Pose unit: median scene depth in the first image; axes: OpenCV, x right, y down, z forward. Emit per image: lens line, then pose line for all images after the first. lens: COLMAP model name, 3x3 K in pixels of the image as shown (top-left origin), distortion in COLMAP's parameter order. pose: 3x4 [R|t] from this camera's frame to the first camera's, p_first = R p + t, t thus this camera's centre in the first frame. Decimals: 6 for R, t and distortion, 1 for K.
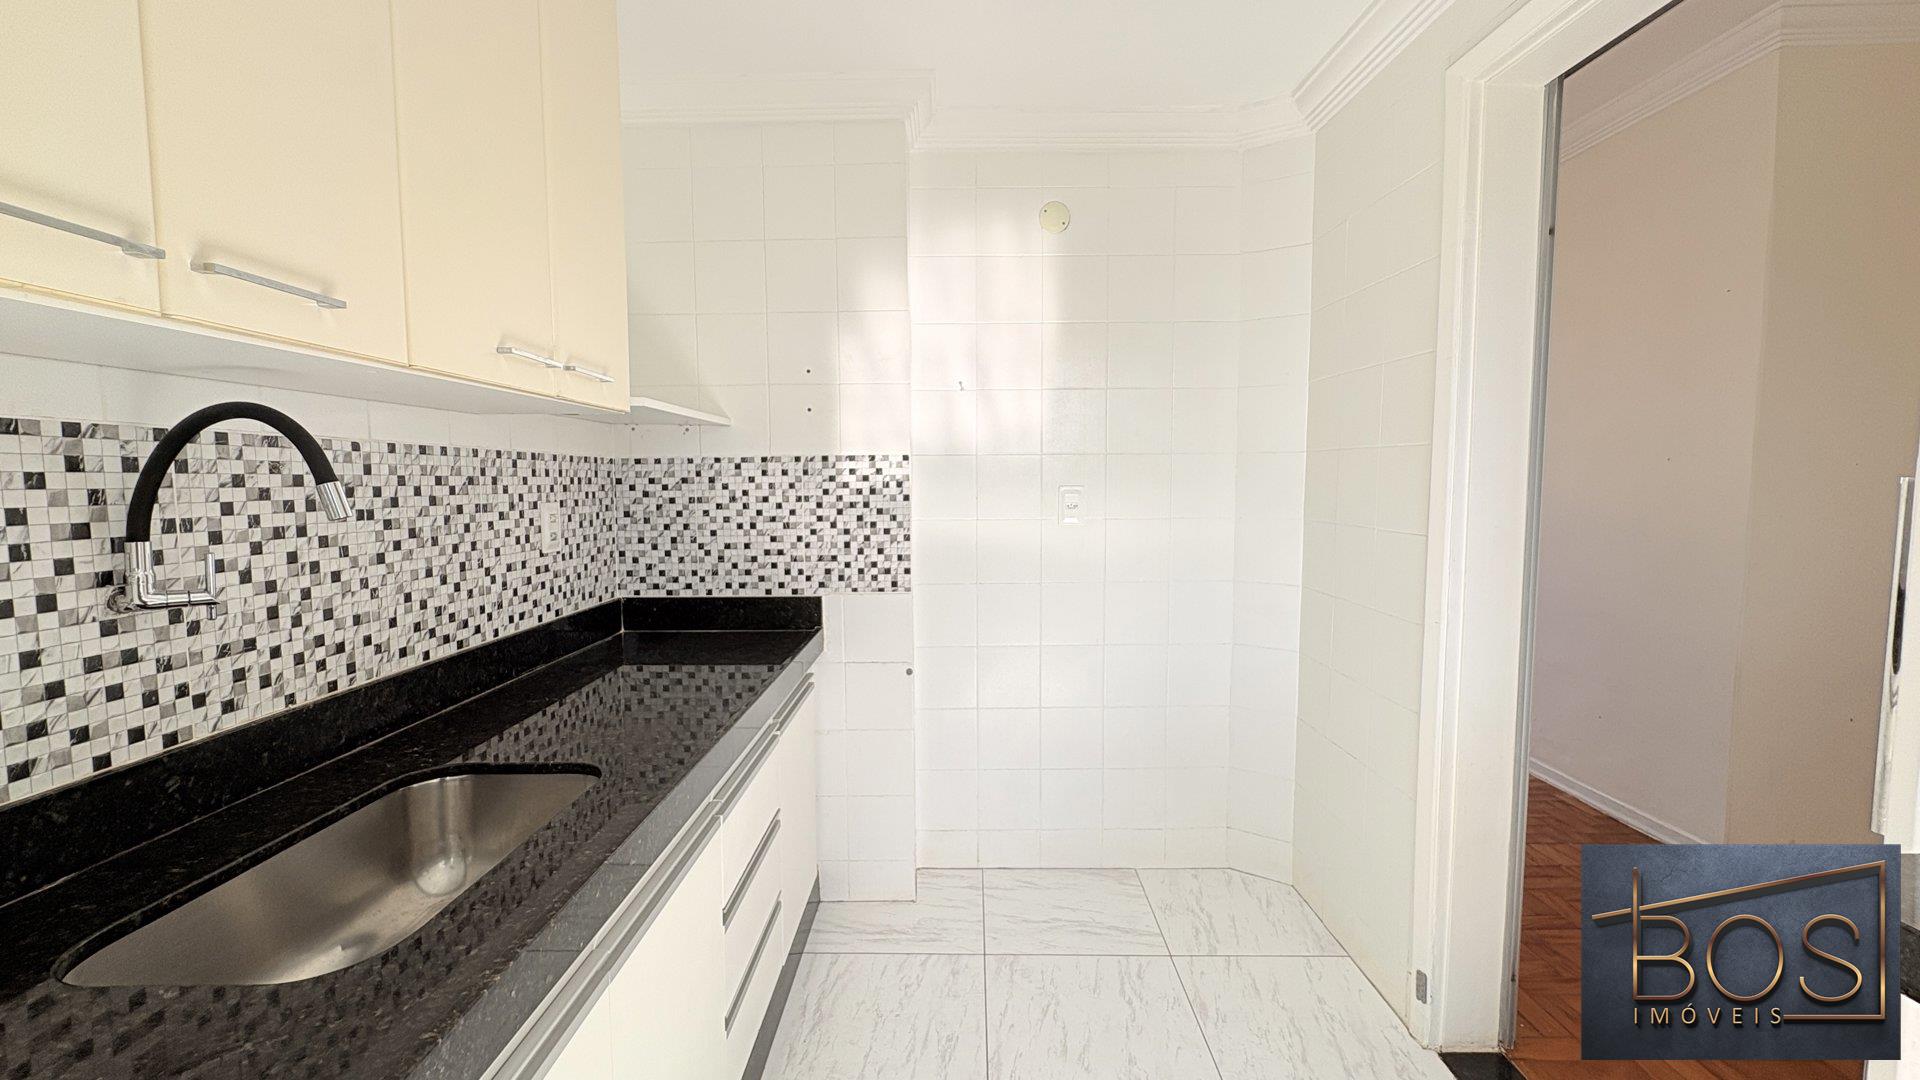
lens RADIAL K [[765.1, 0, 961.7], [0, 765.1, 533.9], [0, 0, 1]] dist [0.001281, 0.000093]
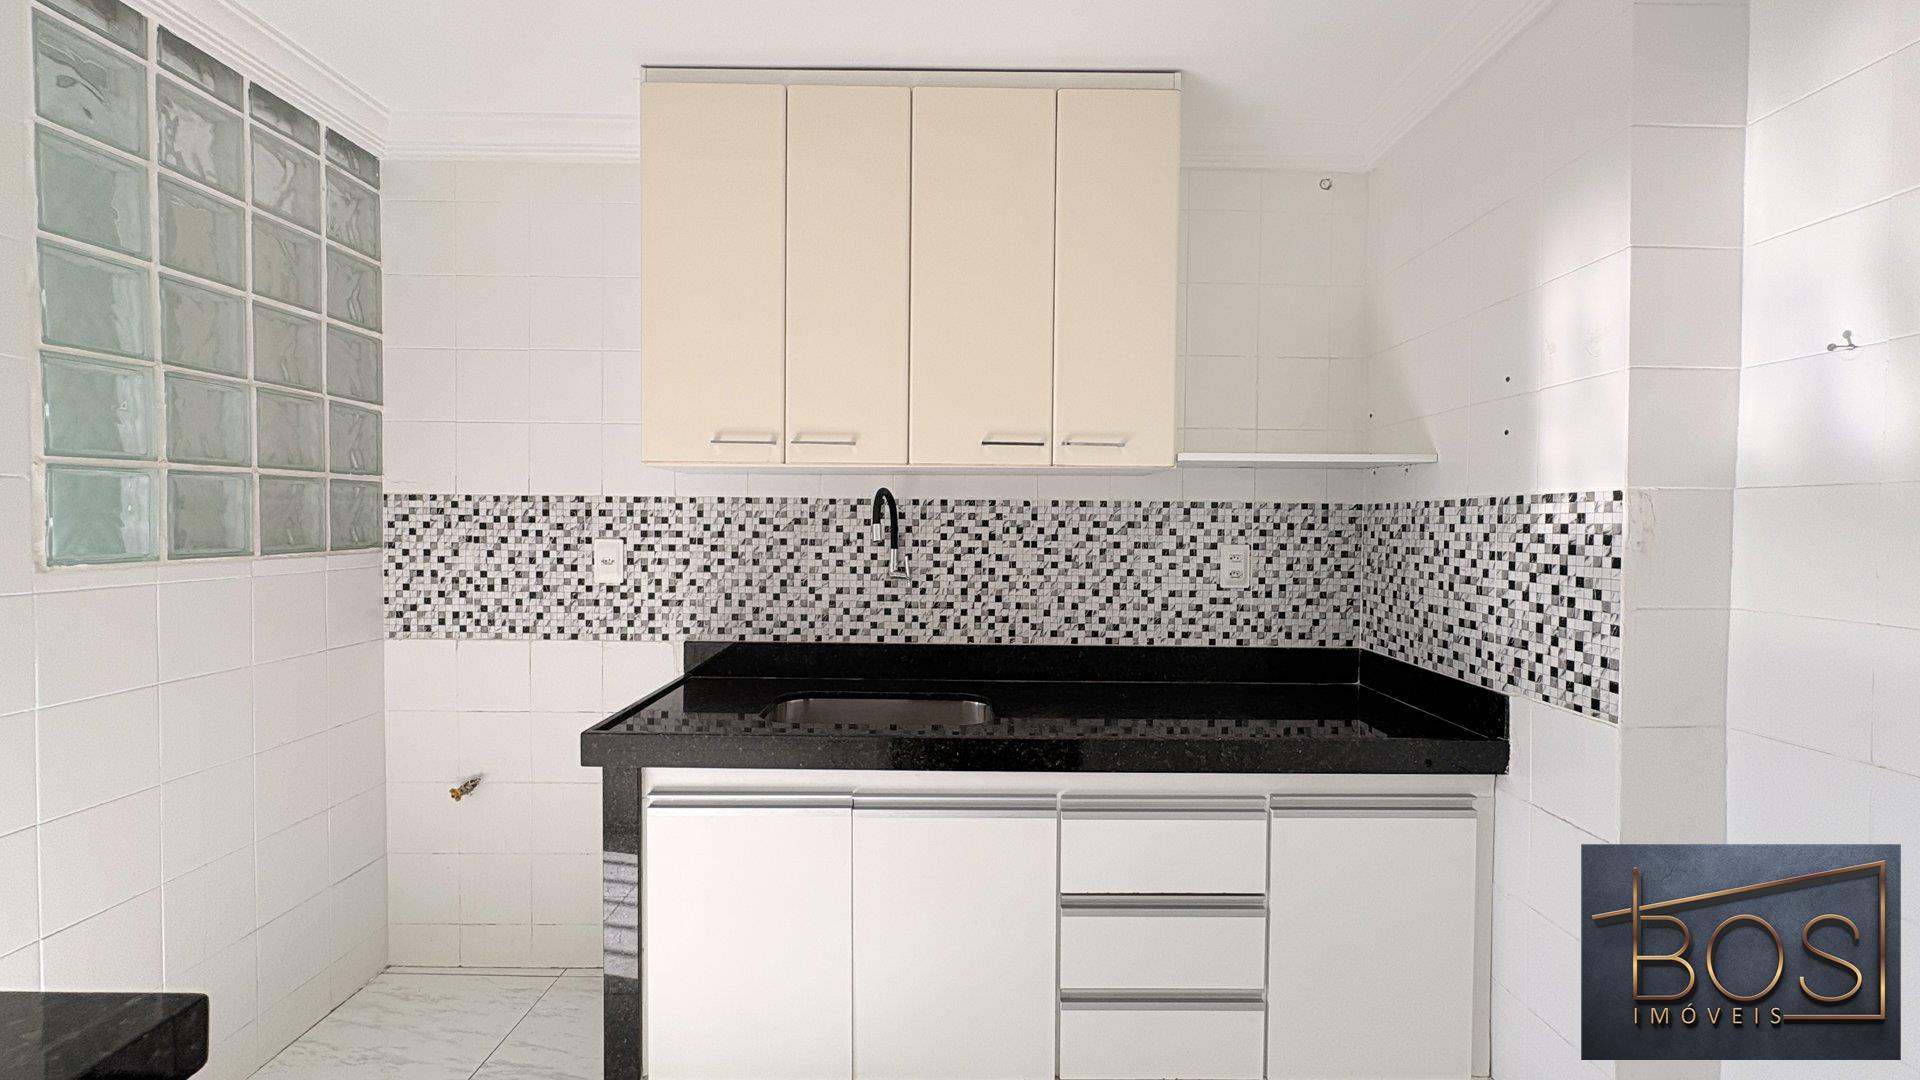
lens RADIAL K [[765.1, 0, 961.7], [0, 765.1, 533.9], [0, 0, 1]] dist [0.001281, 0.000093]
pose [[0.004300, 0.023660, -0.999711, 0.702038], [-0.079014, 0.996602, 0.023246, -0.059041], [0.996864, 0.078891, 0.006155, 0.667613]]
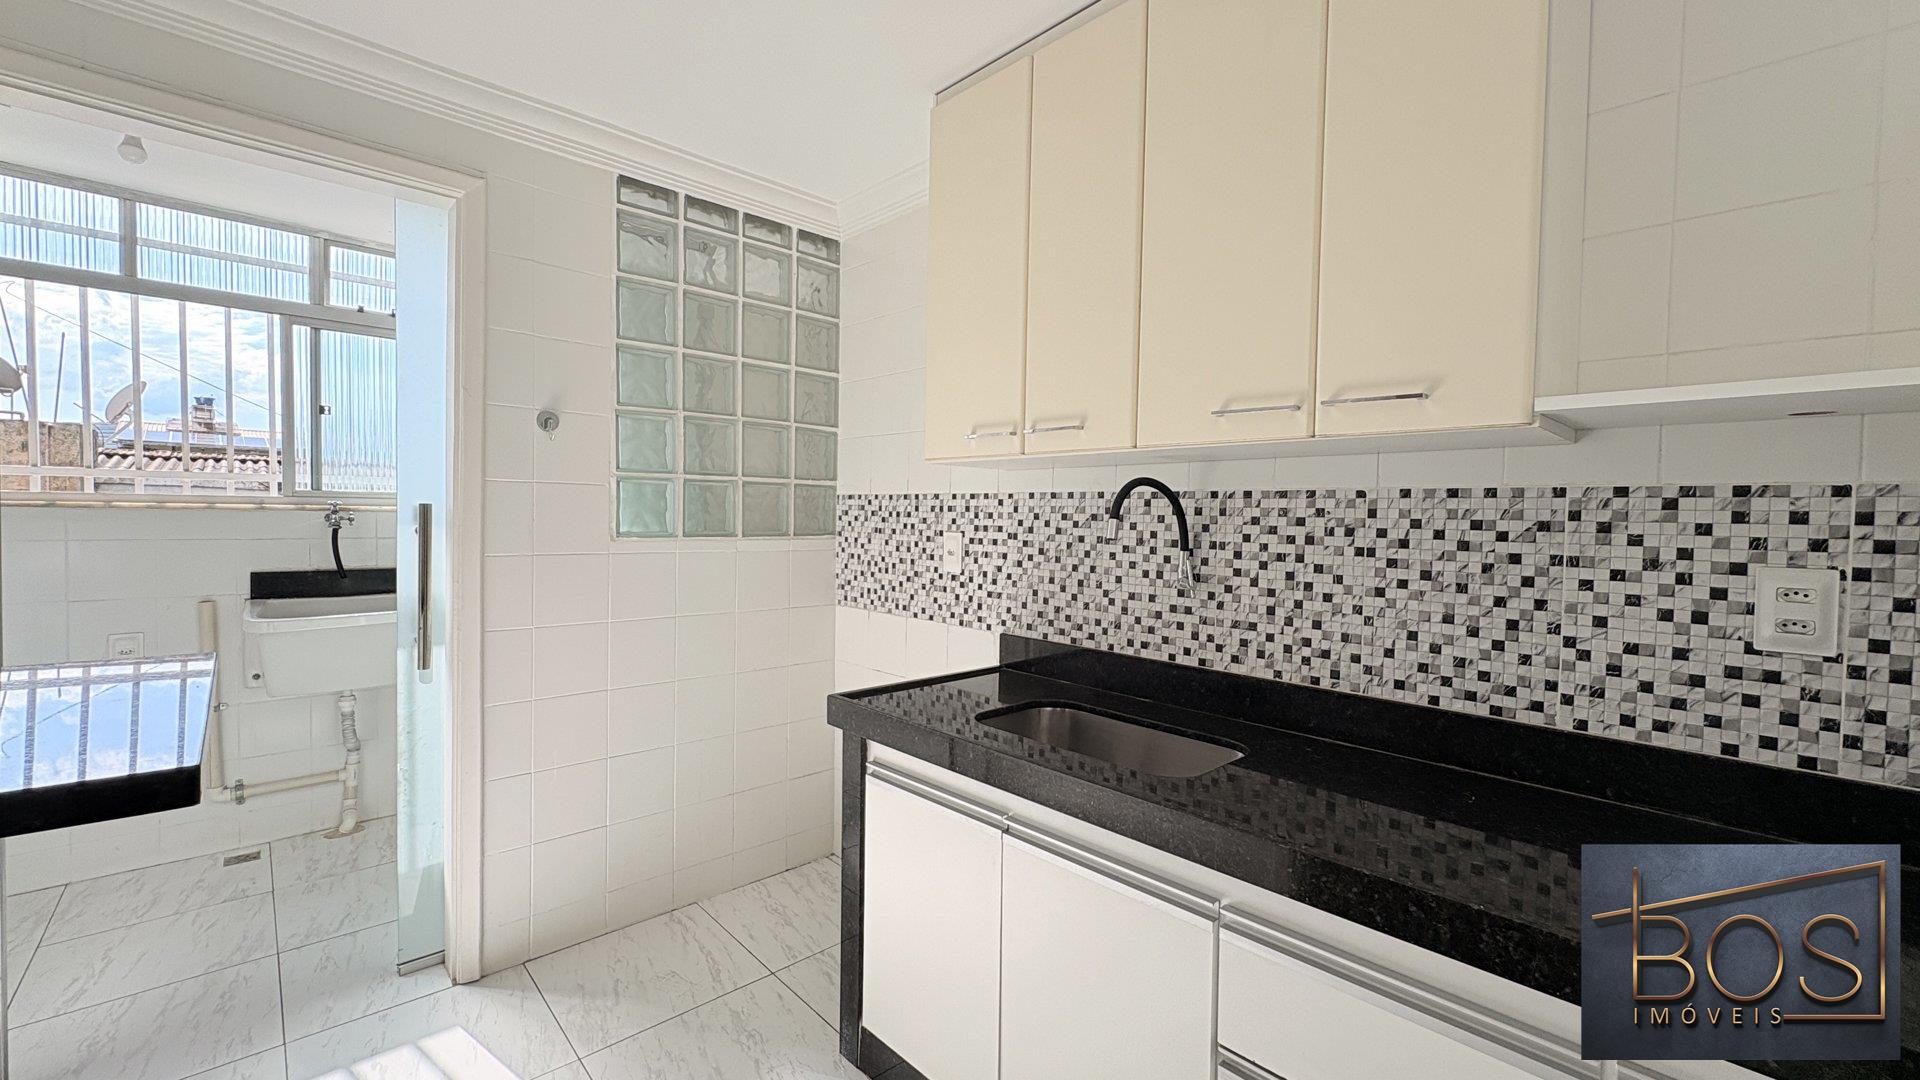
lens RADIAL K [[765.1, 0, 961.7], [0, 765.1, 533.9], [0, 0, 1]] dist [0.001281, 0.000093]
pose [[-0.722063, 0.007640, -0.691785, 0.376565], [-0.064015, 0.994911, 0.077805, -0.082706], [0.688859, 0.100464, -0.717900, 1.123011]]
